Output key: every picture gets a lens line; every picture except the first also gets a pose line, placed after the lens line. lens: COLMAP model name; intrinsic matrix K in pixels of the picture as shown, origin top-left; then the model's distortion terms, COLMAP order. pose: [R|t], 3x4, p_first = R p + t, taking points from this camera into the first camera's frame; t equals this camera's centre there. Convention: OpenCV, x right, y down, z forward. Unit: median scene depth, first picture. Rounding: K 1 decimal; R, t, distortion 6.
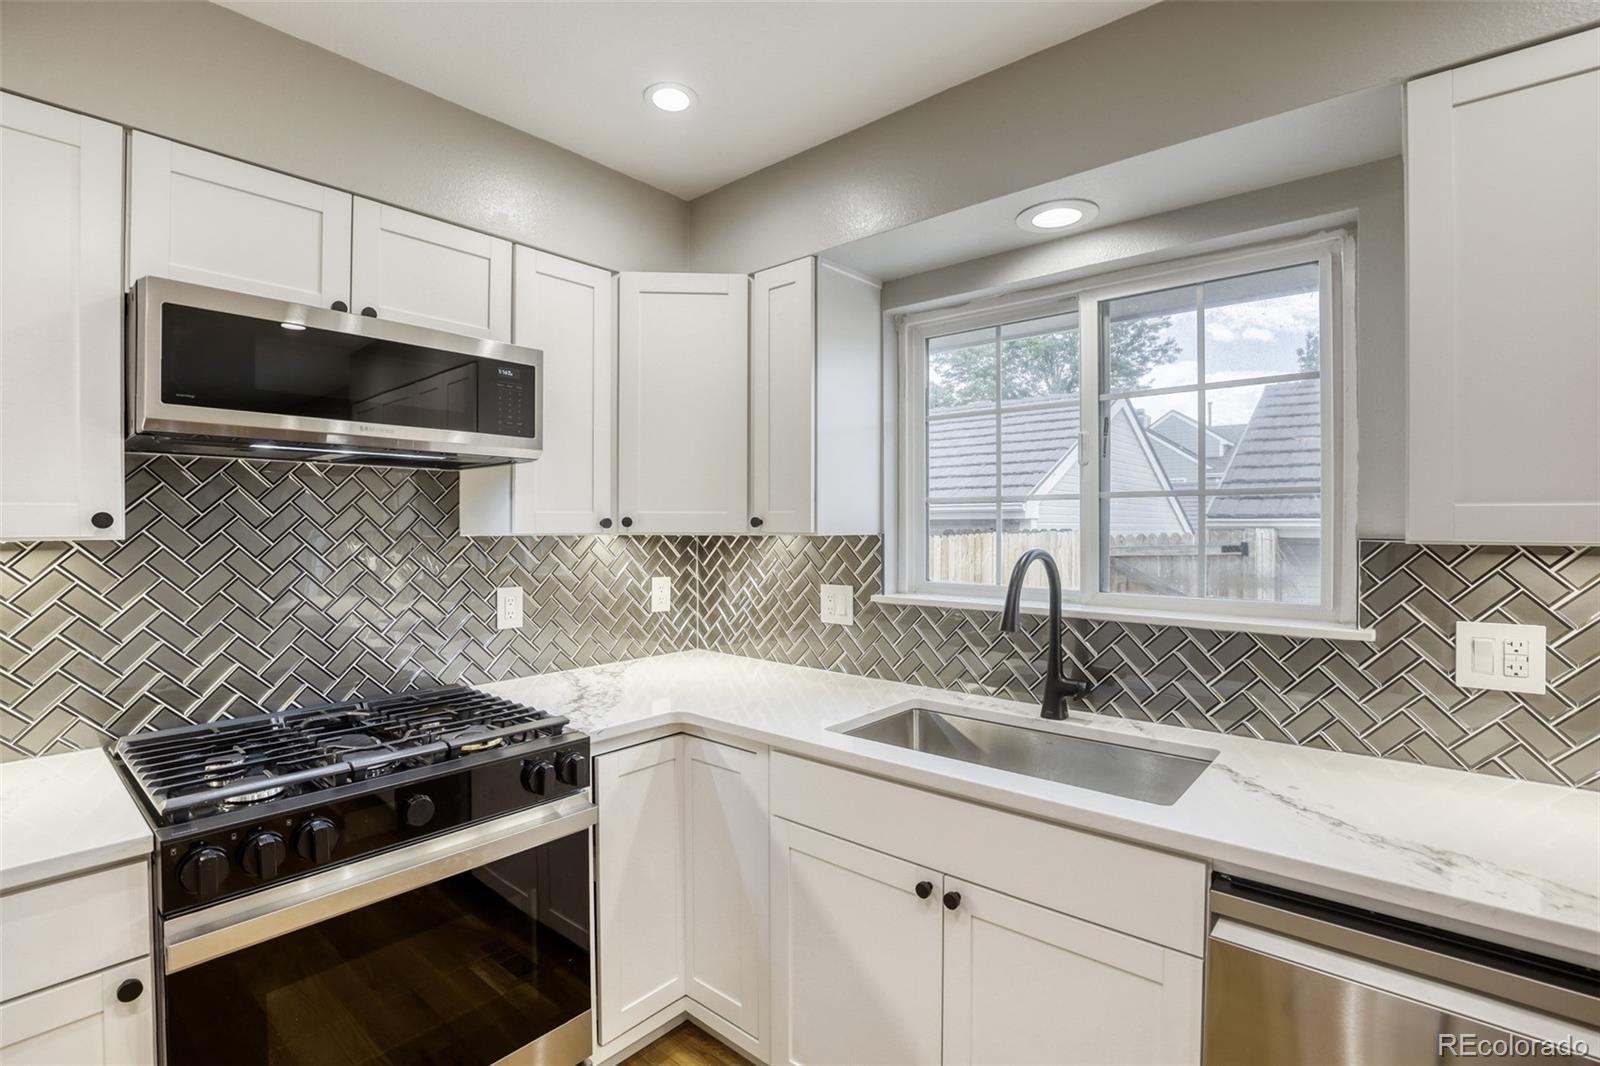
lens RADIAL K [[781.8, 0, 800.0], [0, 781.8, 533.0], [0, 0, 1]] dist [-0.001650, -0.000528]
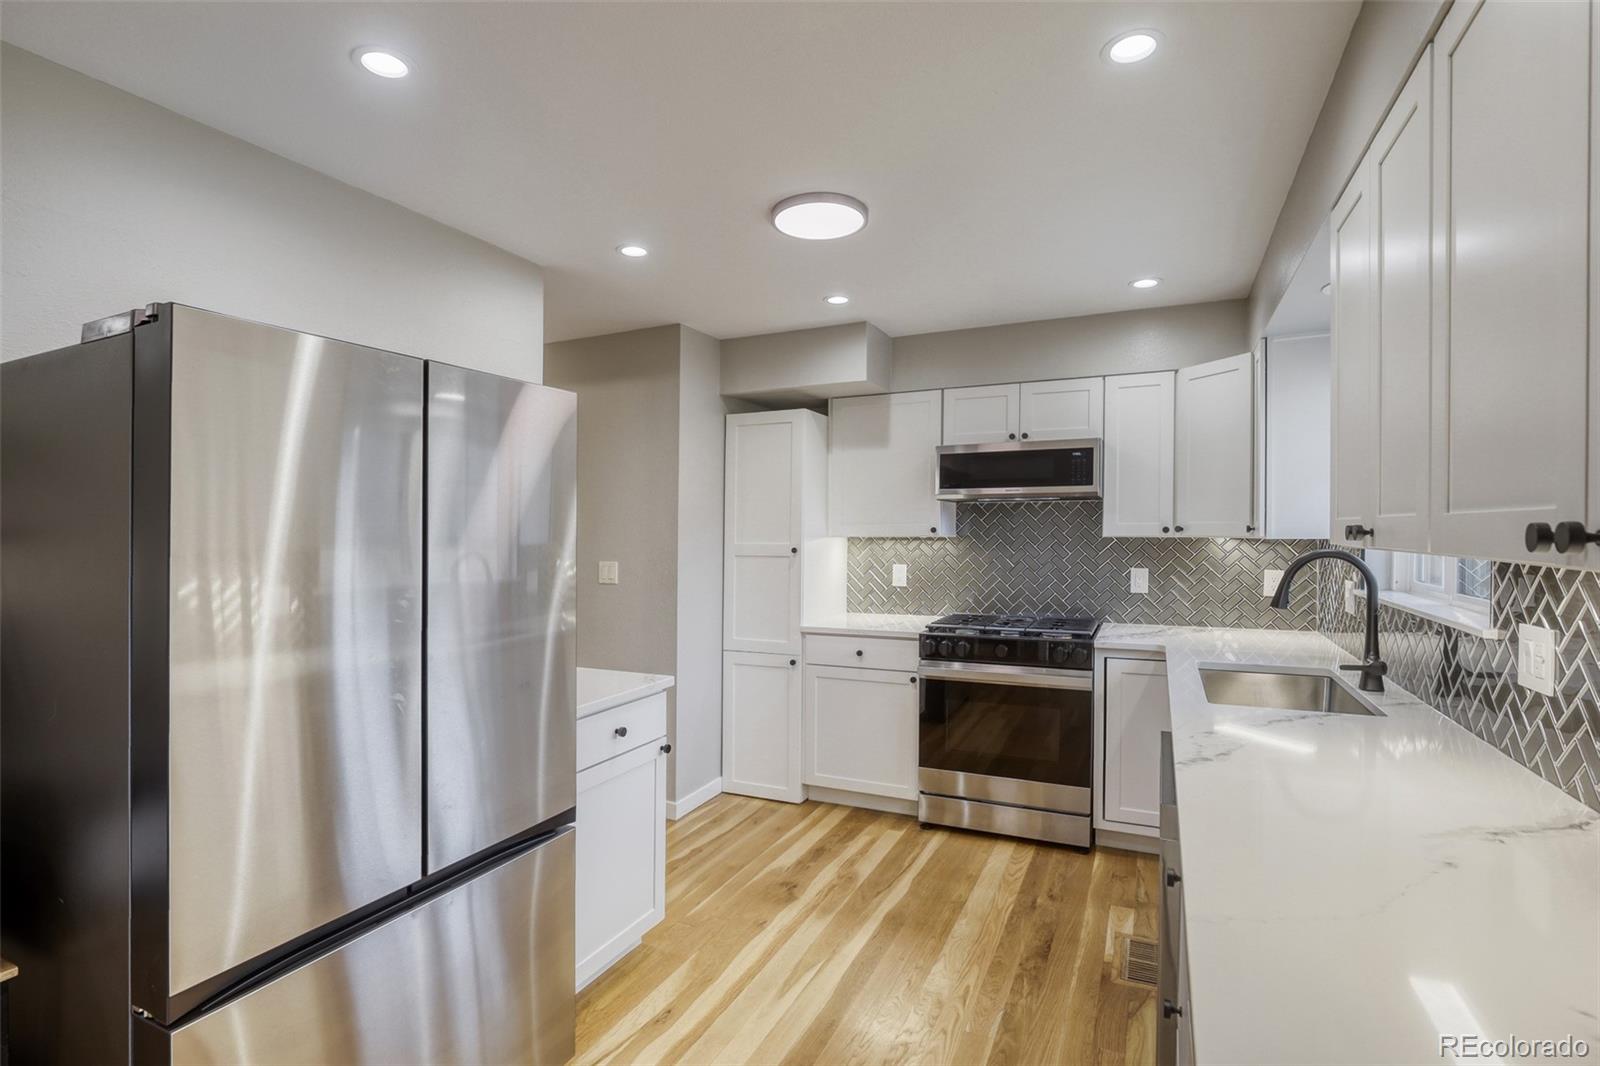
lens RADIAL K [[770.0, 0, 800.0], [0, 770.0, 533.0], [0, 0, 1]] dist [0.000018, 0.000003]
pose [[0.289811, 0.000897, -0.957083, 1.496158], [-0.004861, 0.999988, -0.000535, -0.001972], [0.957071, 0.004807, 0.289812, -0.258997]]
